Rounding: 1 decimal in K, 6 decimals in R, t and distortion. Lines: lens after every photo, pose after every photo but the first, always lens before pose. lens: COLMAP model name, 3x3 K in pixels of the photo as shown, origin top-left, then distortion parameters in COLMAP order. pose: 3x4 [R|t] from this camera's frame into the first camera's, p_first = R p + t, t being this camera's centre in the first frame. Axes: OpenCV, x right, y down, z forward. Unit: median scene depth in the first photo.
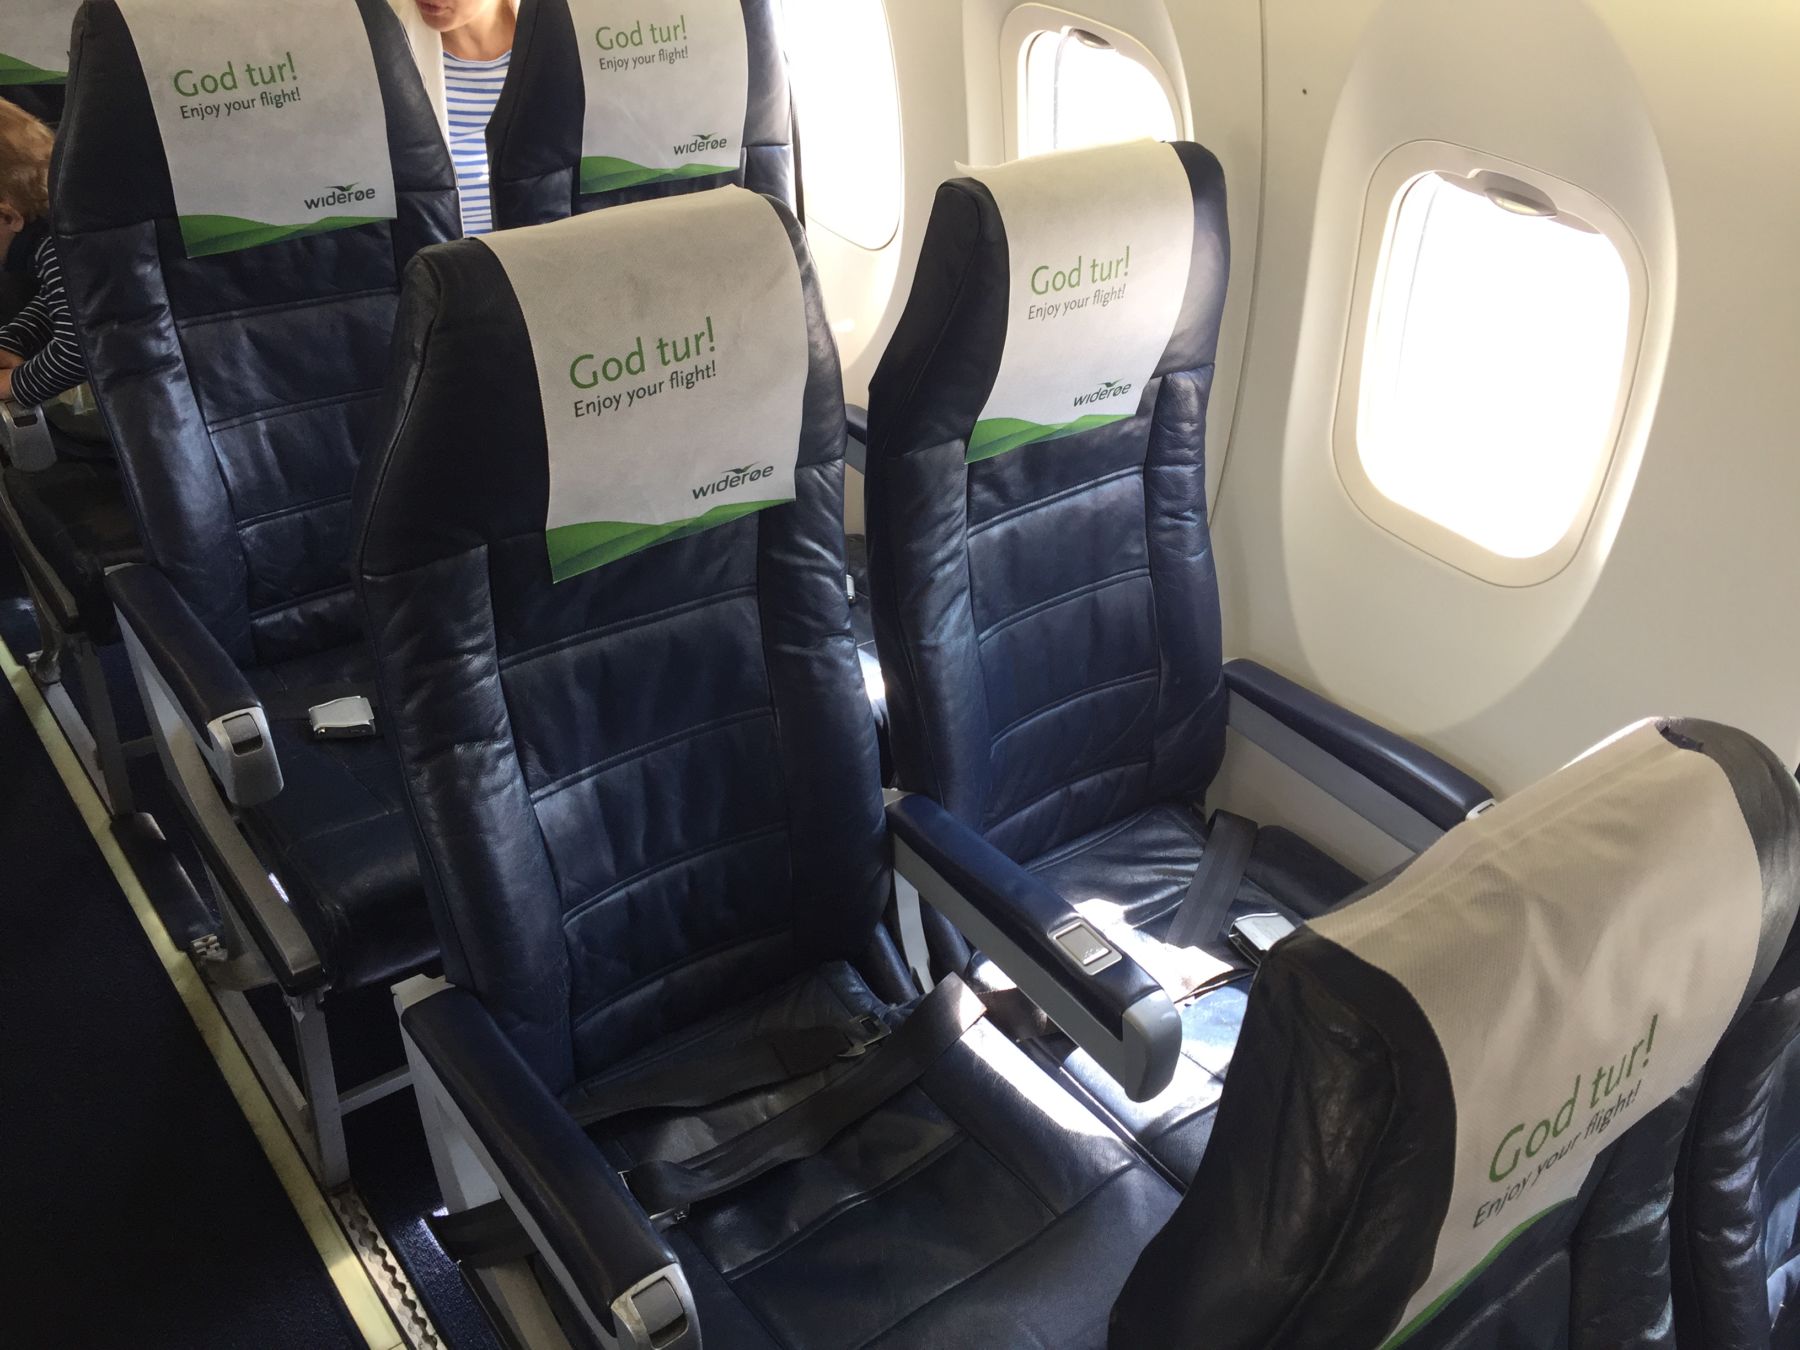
lens RADIAL K [[1524.8, 0, 900.0], [0, 1524.8, 675.0], [0, 0, 1]] dist [0.091579, -0.133071]
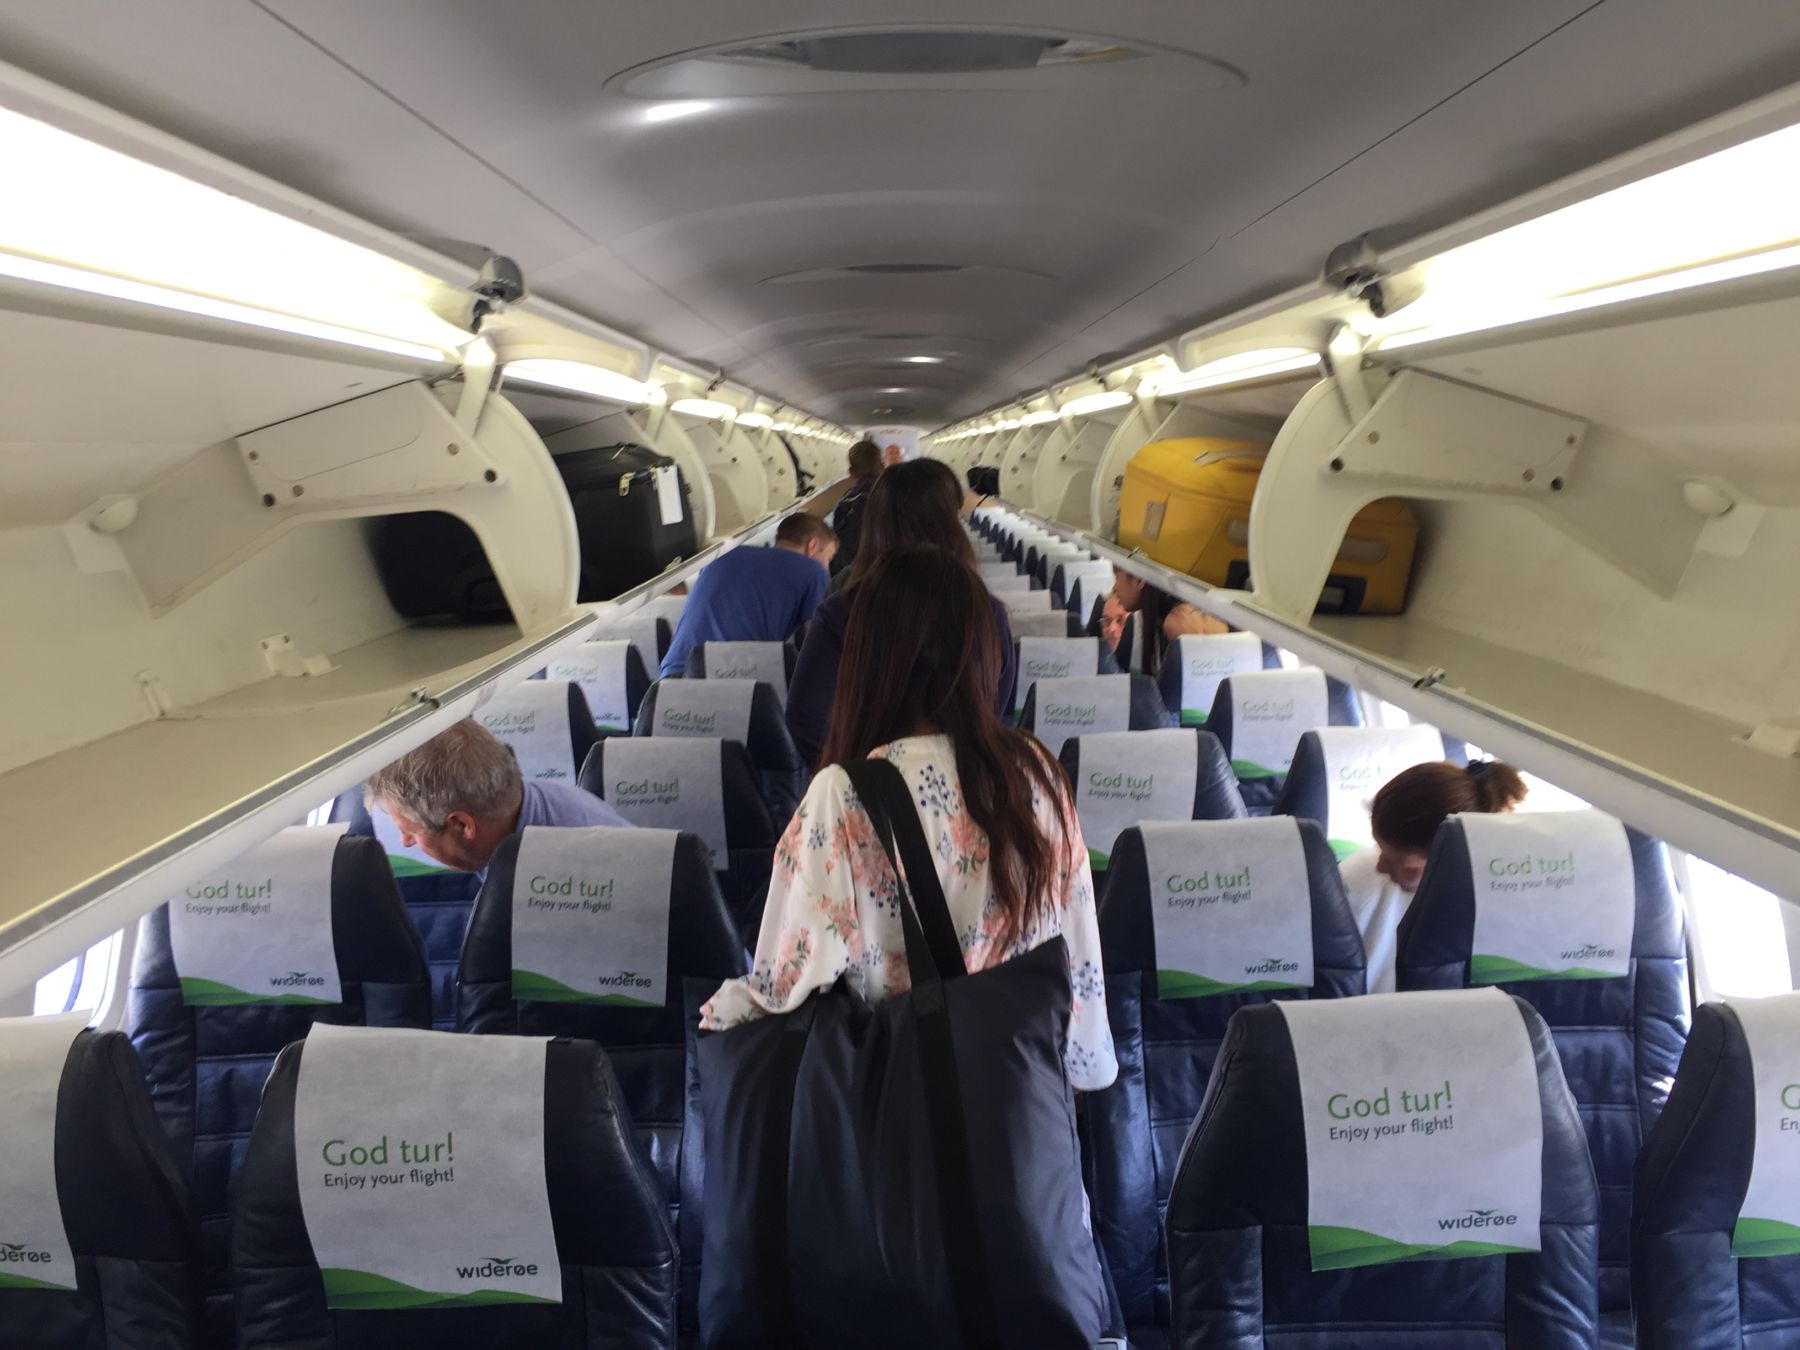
lens RADIAL K [[1524.8, 0, 900.0], [0, 1524.8, 675.0], [0, 0, 1]] dist [0.091579, -0.133071]
pose [[0.778168, -0.025852, -0.627524, 0.278368], [-0.269711, 0.888575, -0.371065, 0.058901], [0.567195, 0.458001, 0.684489, -0.261648]]
